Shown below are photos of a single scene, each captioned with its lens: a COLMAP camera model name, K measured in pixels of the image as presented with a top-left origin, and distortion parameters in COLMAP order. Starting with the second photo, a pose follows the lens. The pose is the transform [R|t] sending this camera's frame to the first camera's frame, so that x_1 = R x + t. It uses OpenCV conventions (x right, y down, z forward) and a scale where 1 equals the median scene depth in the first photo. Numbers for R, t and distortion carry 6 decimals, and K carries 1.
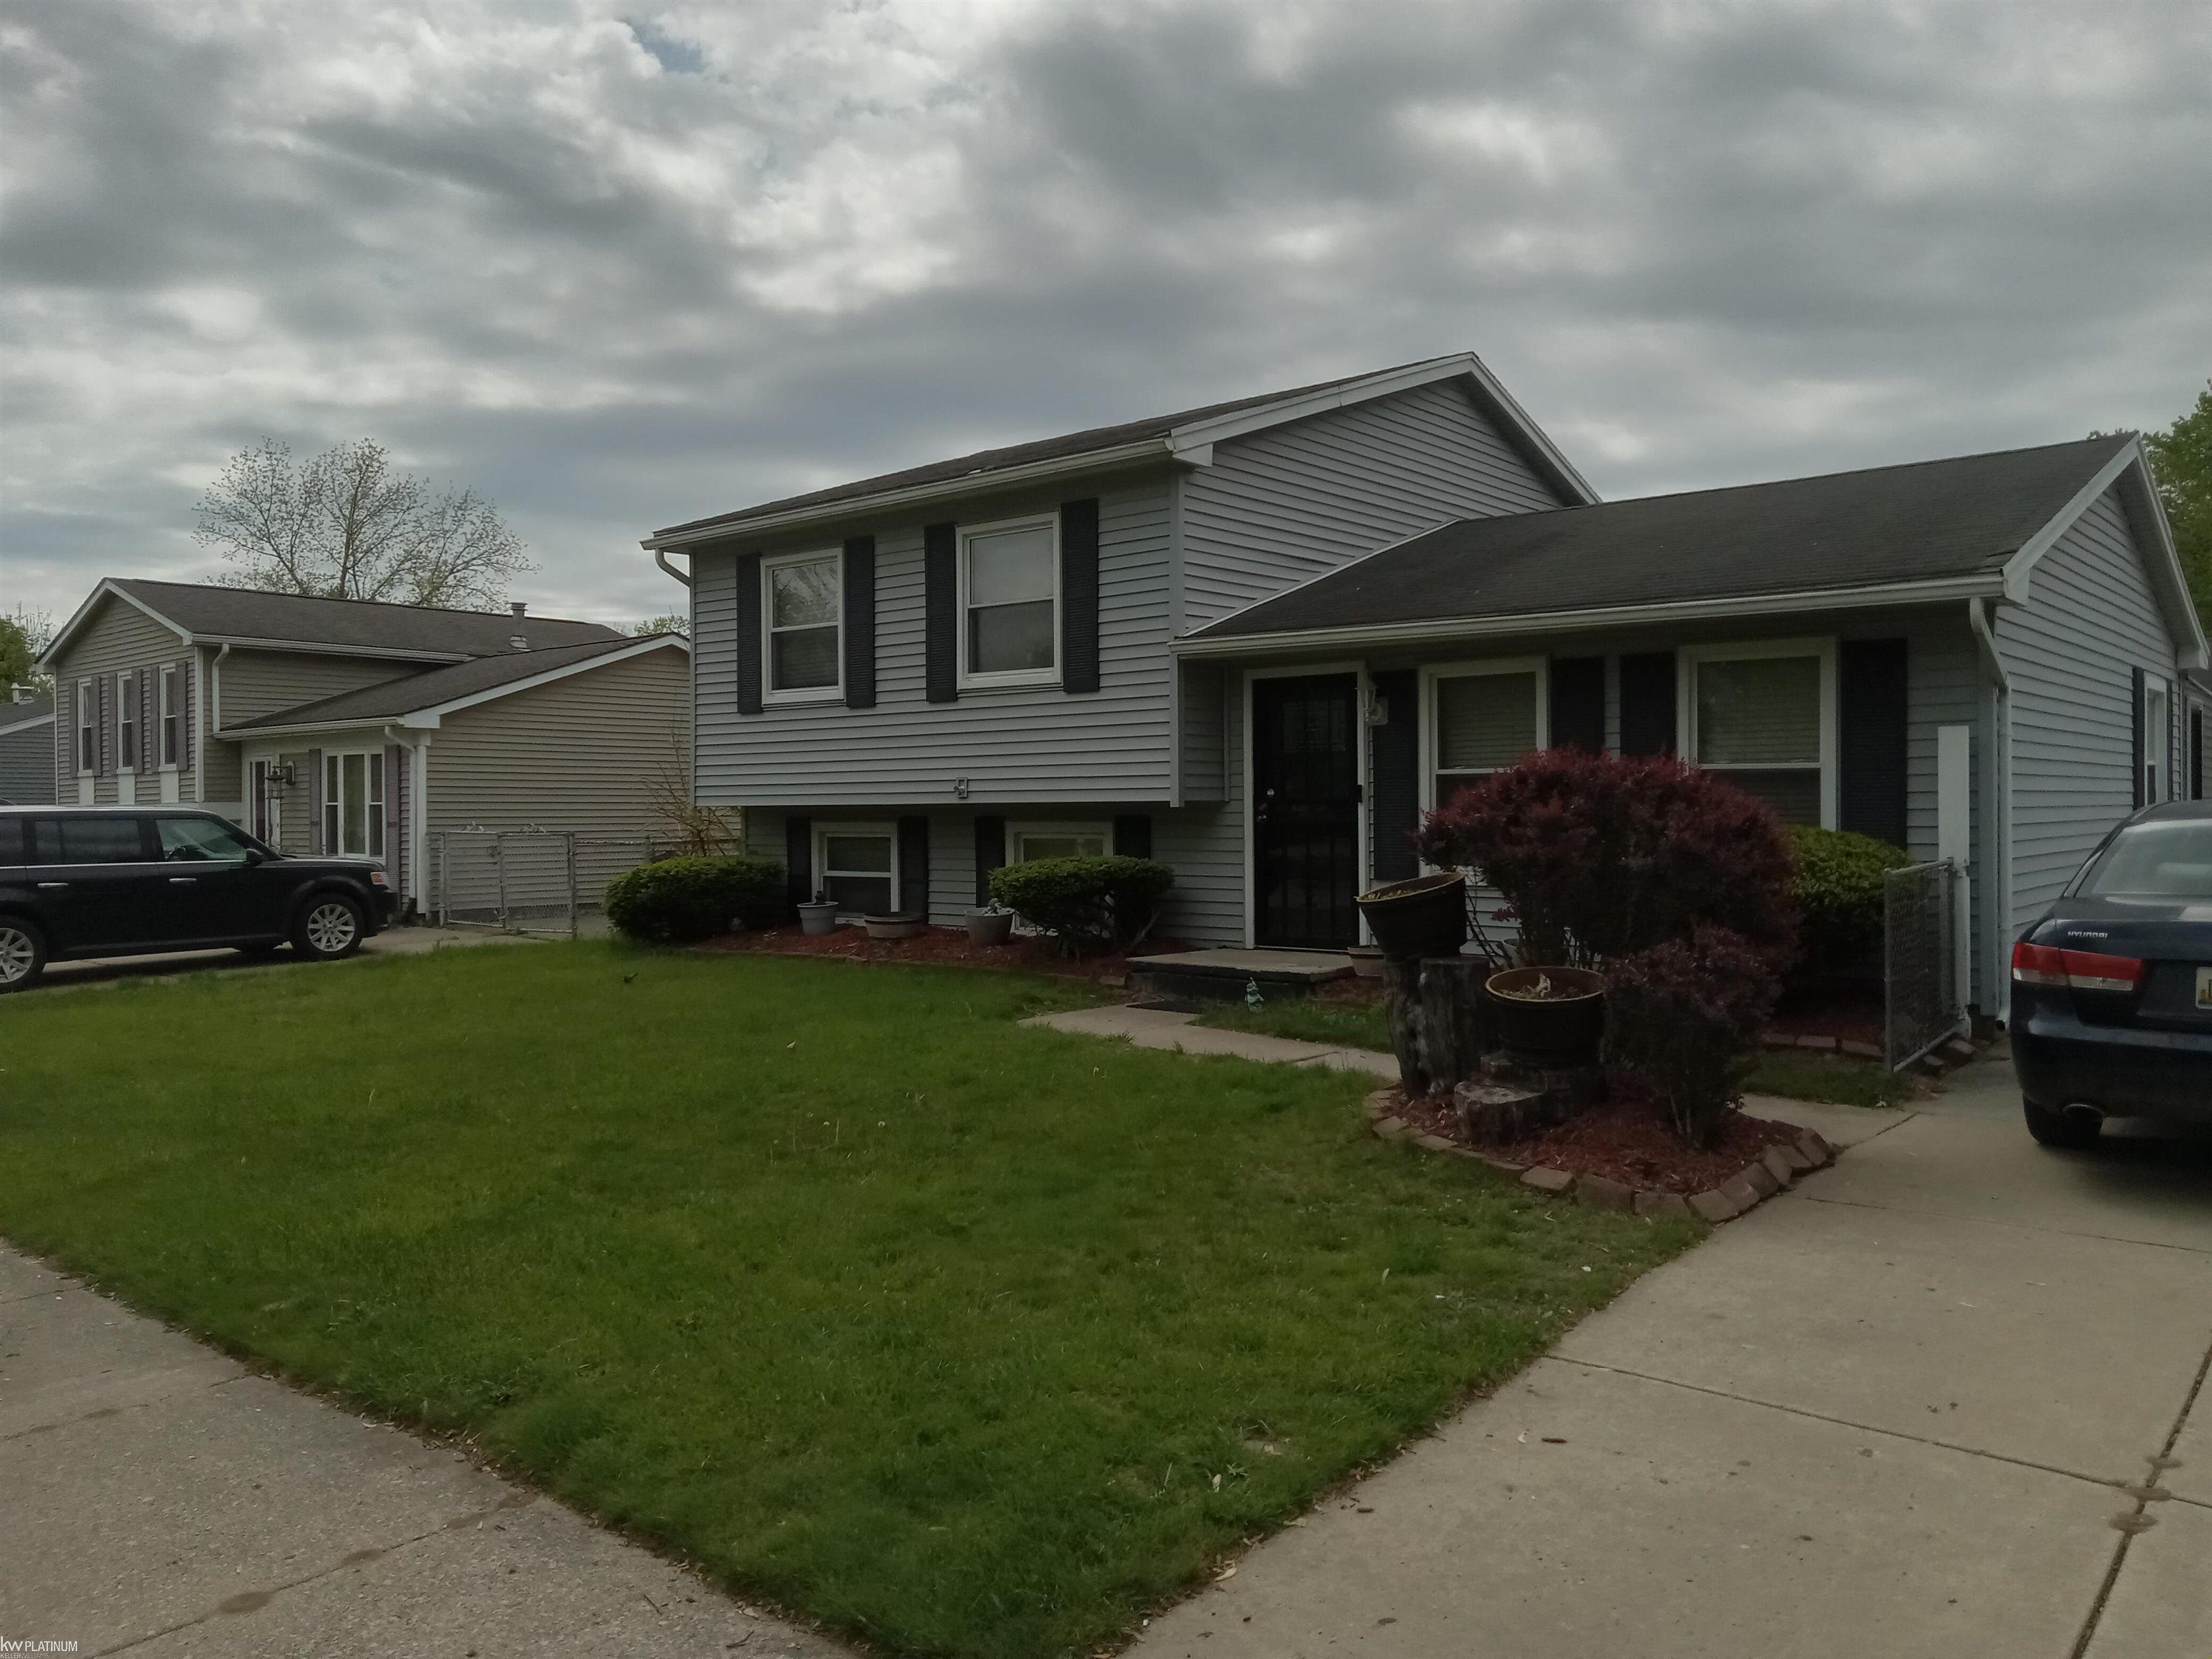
lens RADIAL K [[1658.0, 0, 1106.0], [0, 1658.0, 829.5], [0, 0, 1]] dist [0.000409, -0.001948]
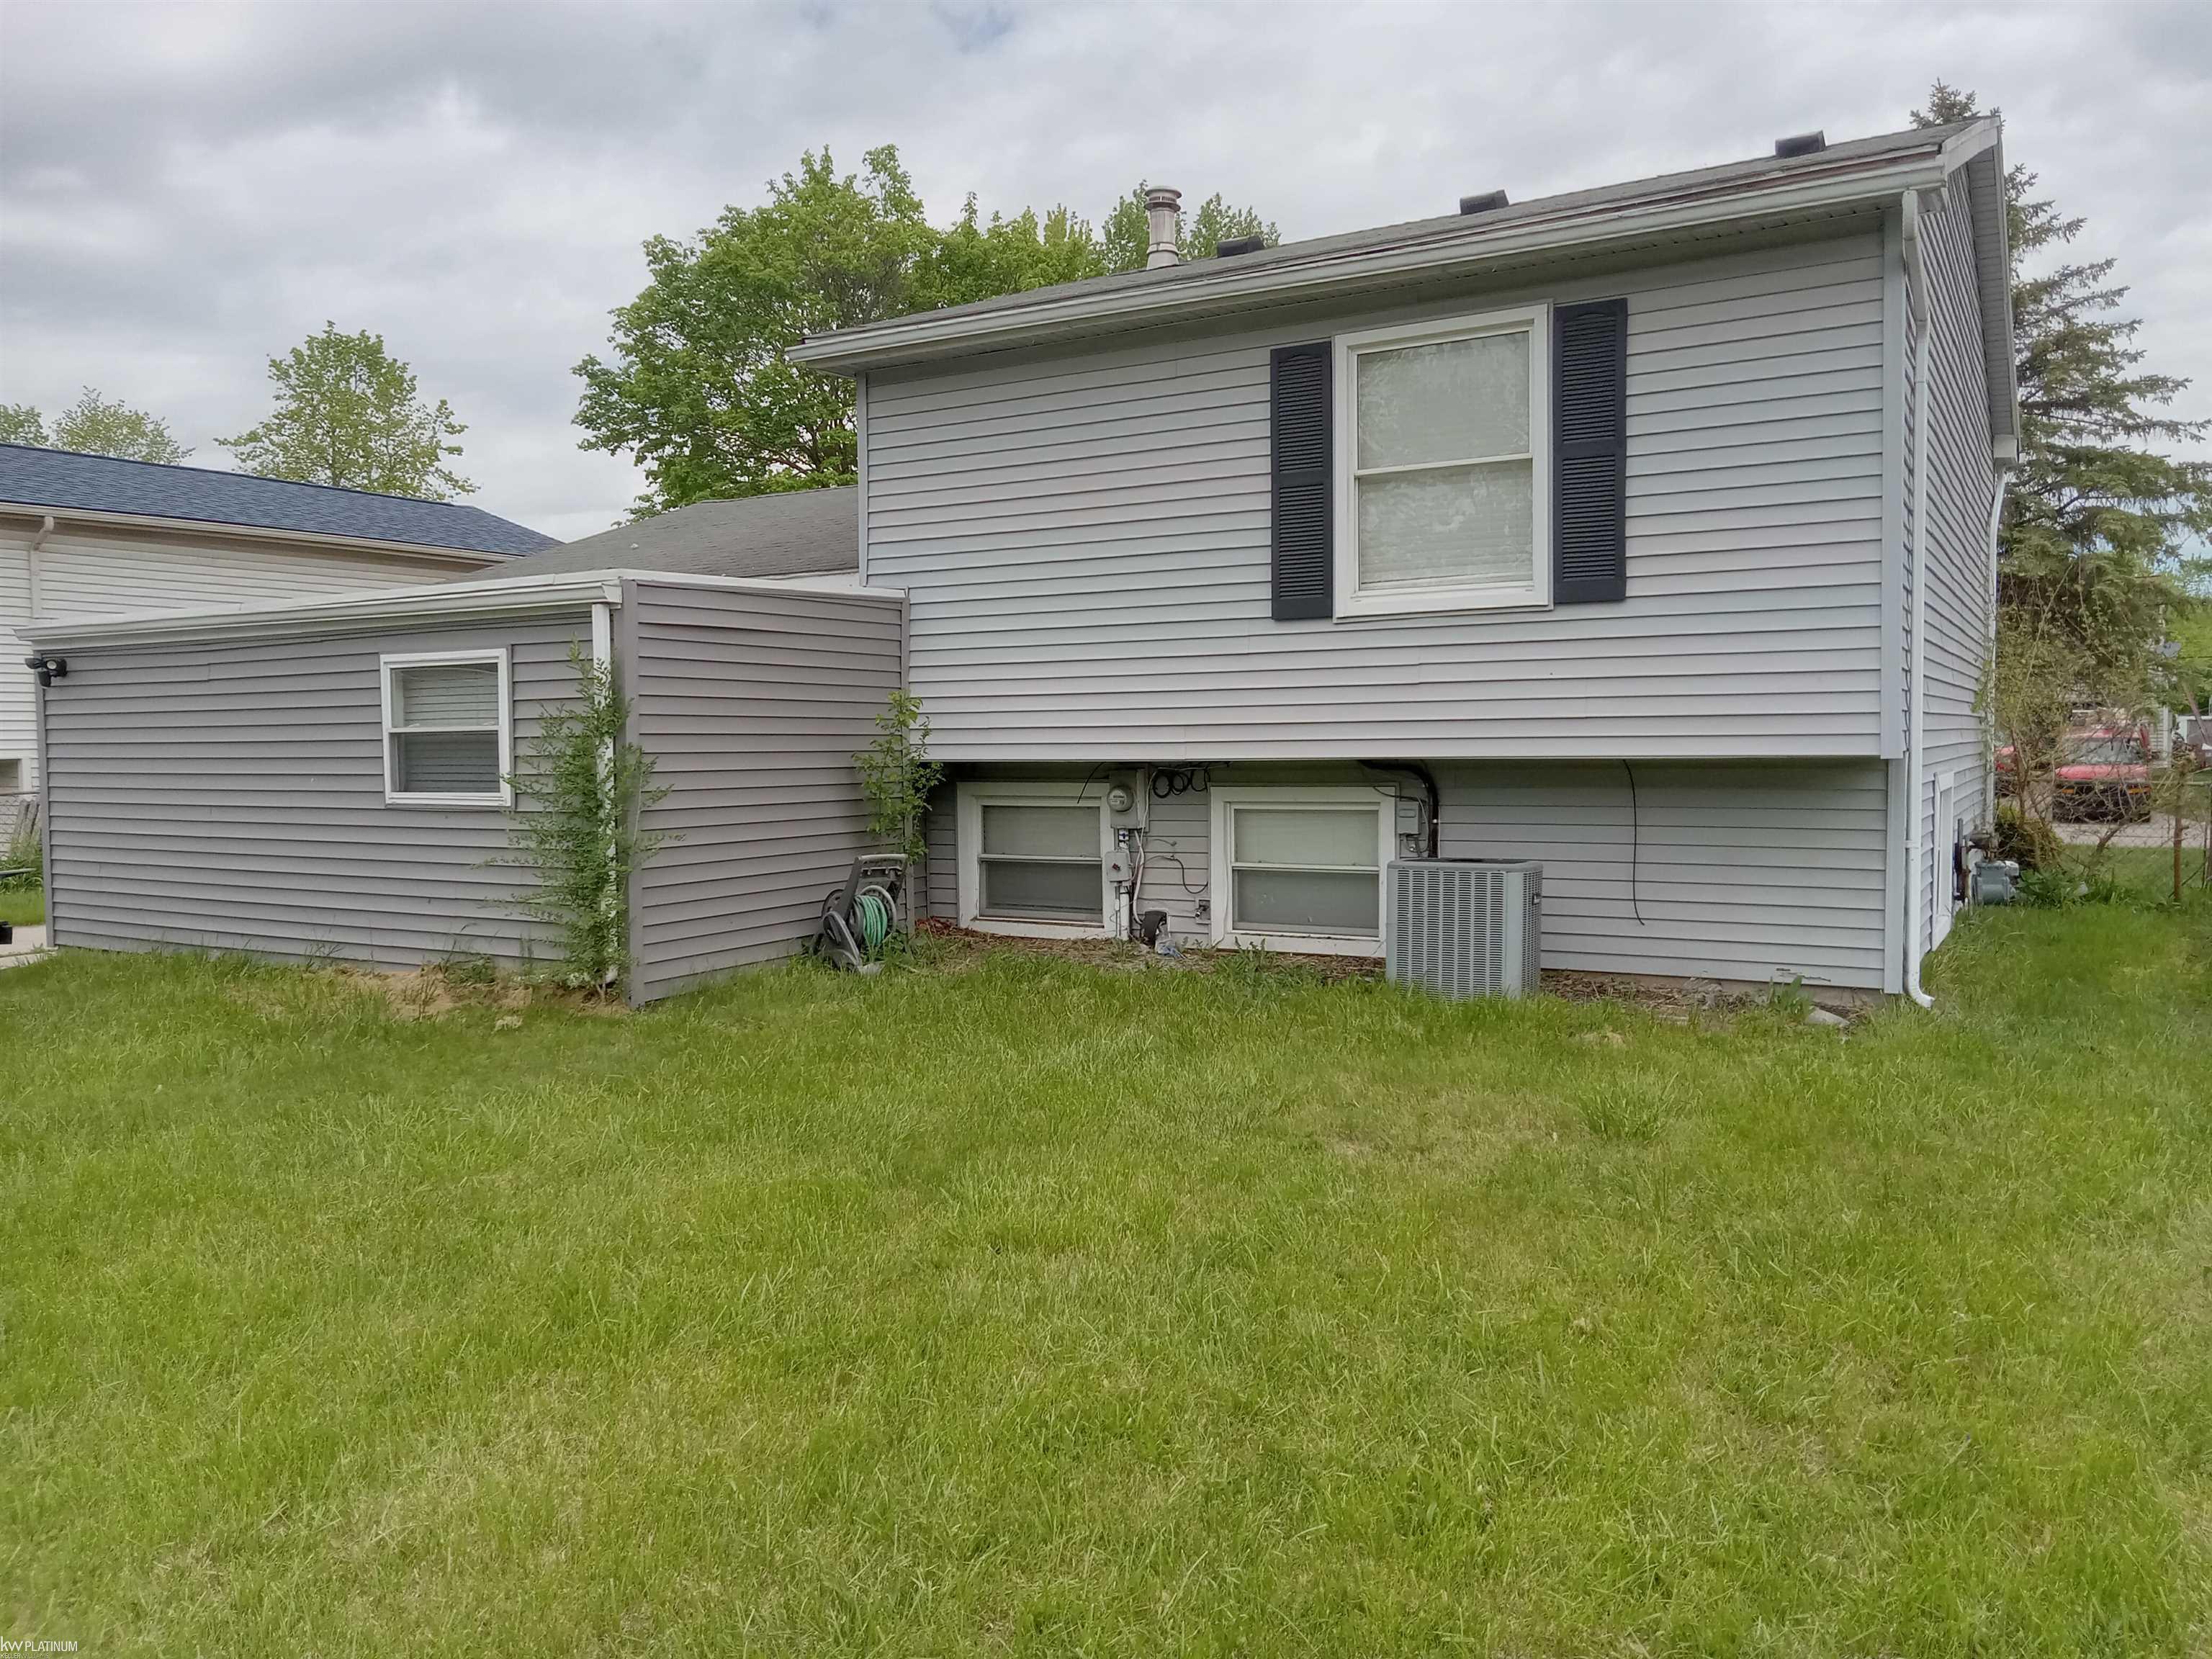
lens RADIAL K [[1658.0, 0, 1106.0], [0, 1658.0, 829.5], [0, 0, 1]] dist [0.000409, -0.001948]
pose [[0.985443, 0.004913, 0.169936, -0.304301], [-0.007139, 0.999896, 0.012492, -0.002318], [-0.169857, -0.013523, 0.985376, 0.392012]]
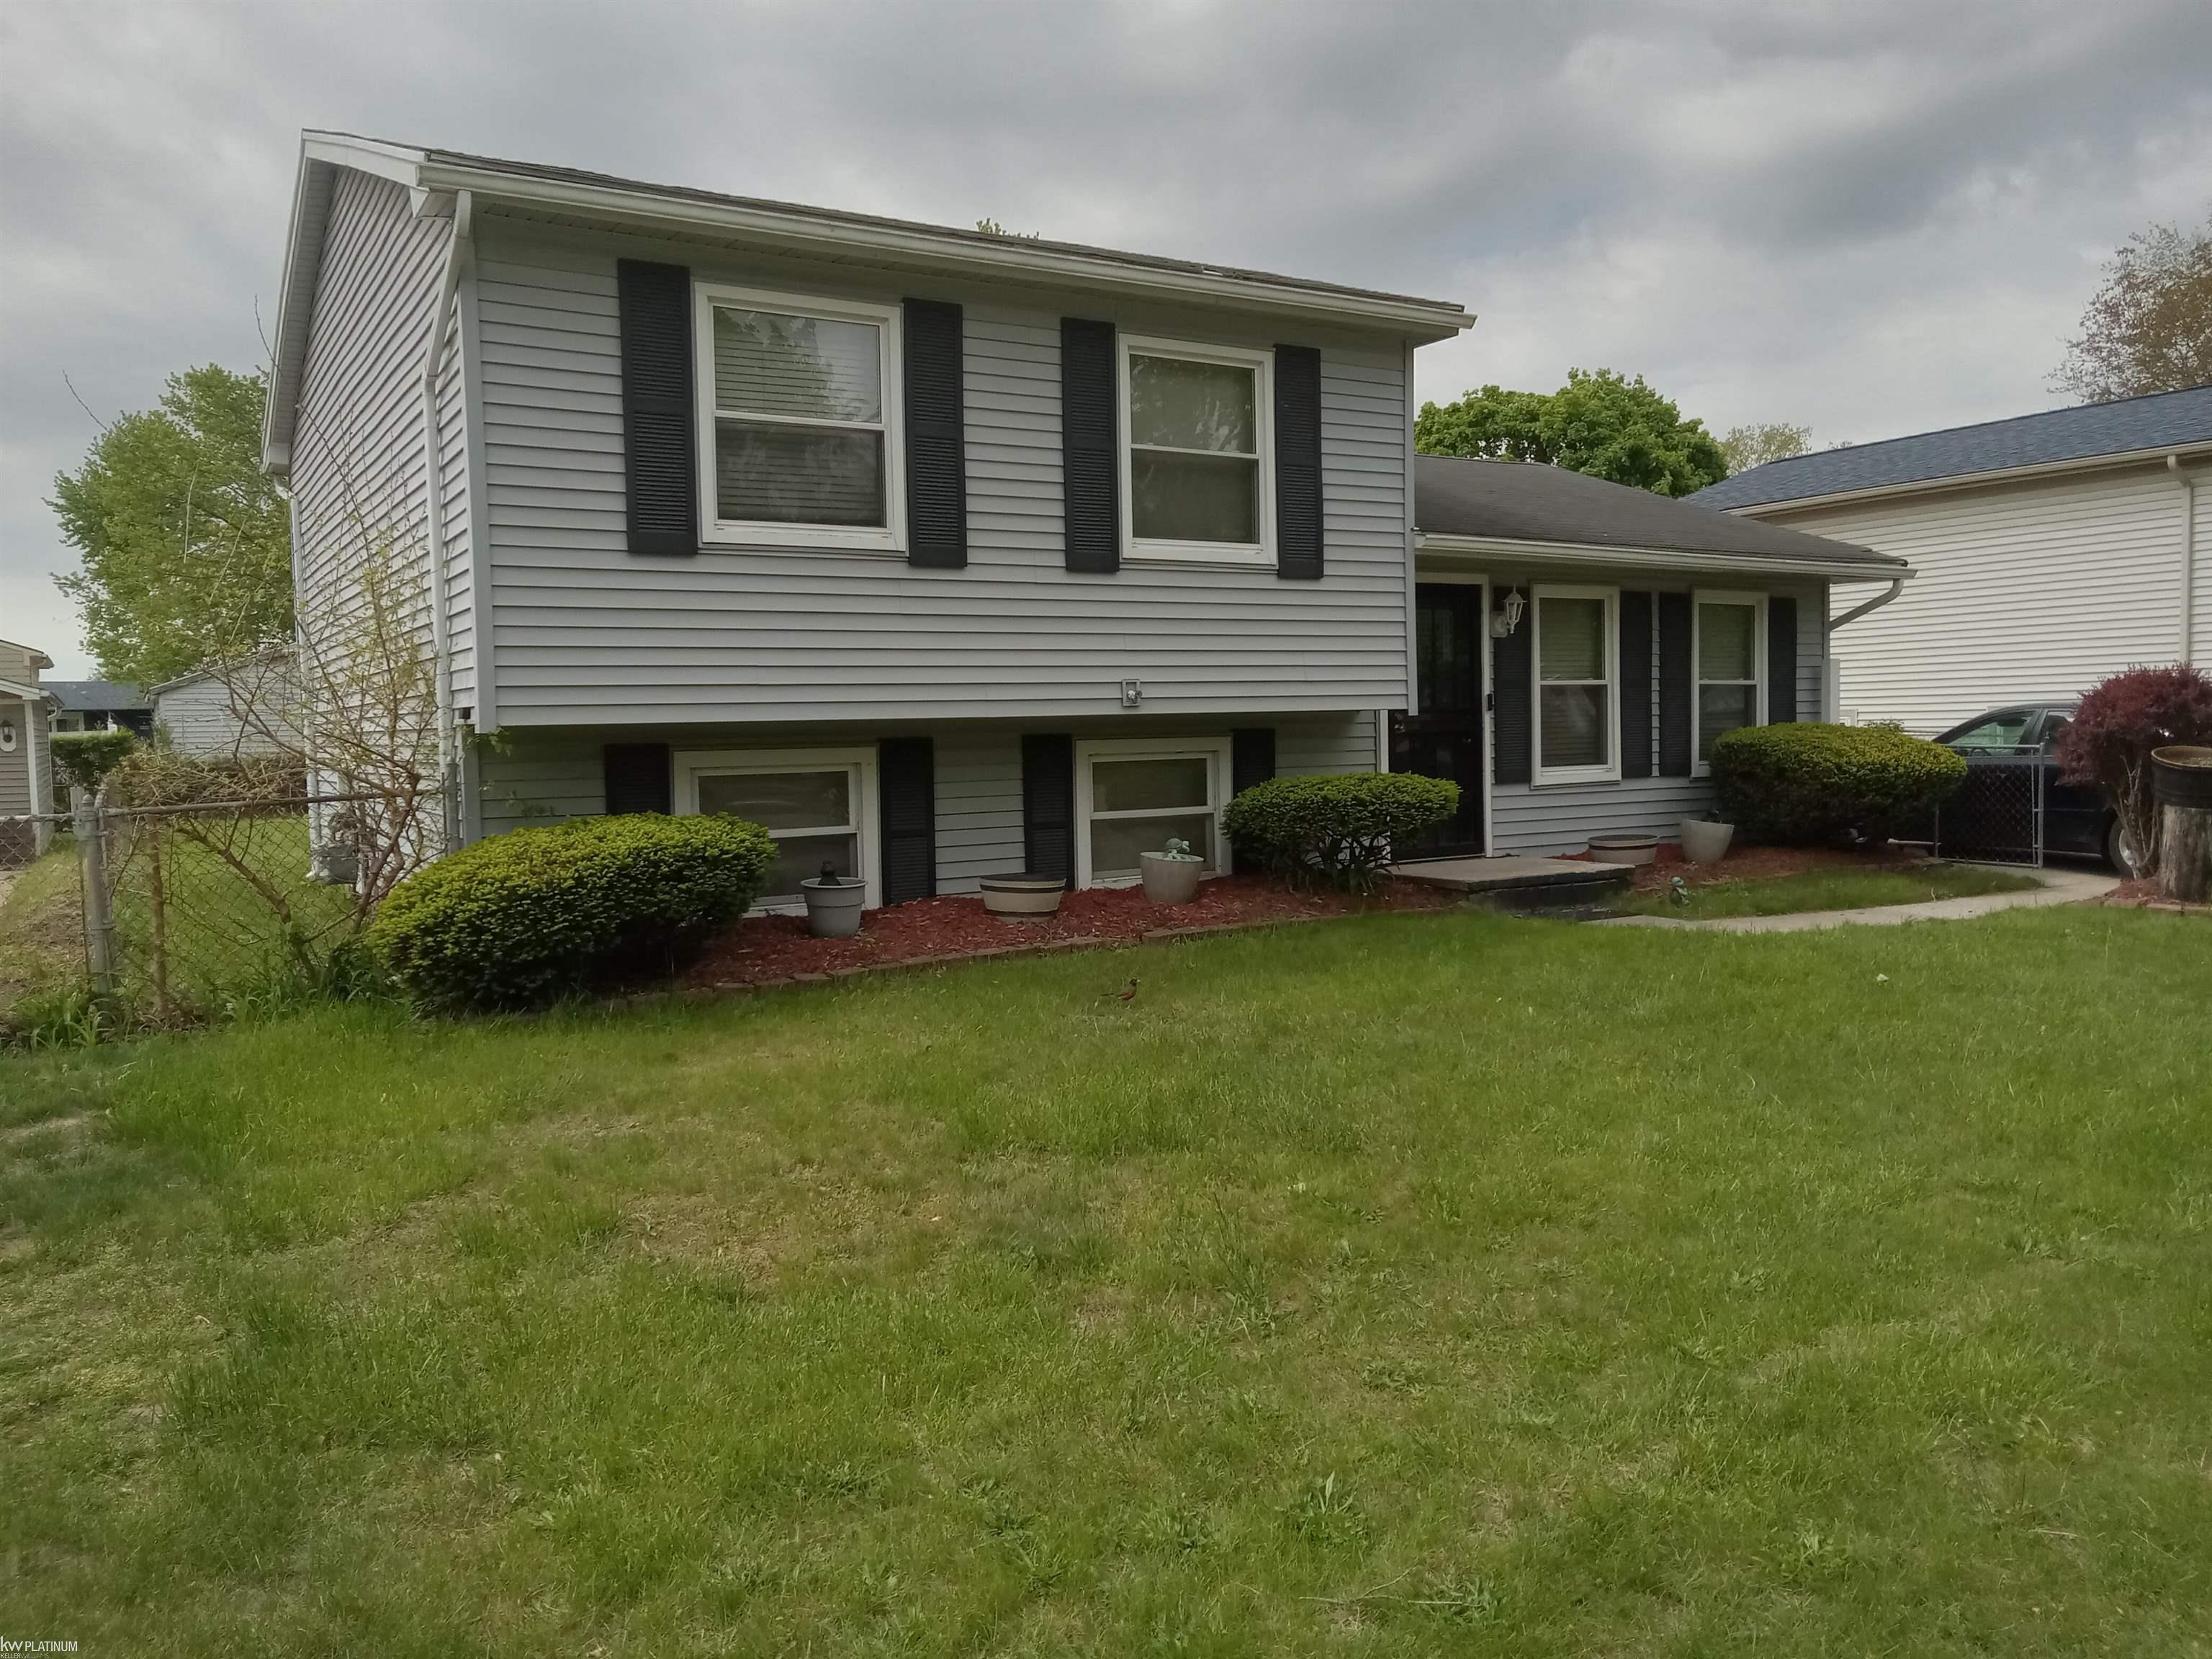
lens RADIAL K [[1658.0, 0, 1106.0], [0, 1658.0, 829.5], [0, 0, 1]] dist [0.000409, -0.001948]
pose [[0.319097, -0.057508, 0.945976, -0.832126], [0.033033, 0.998226, 0.049542, -0.001414], [-0.947146, 0.015440, 0.320430, 0.815731]]
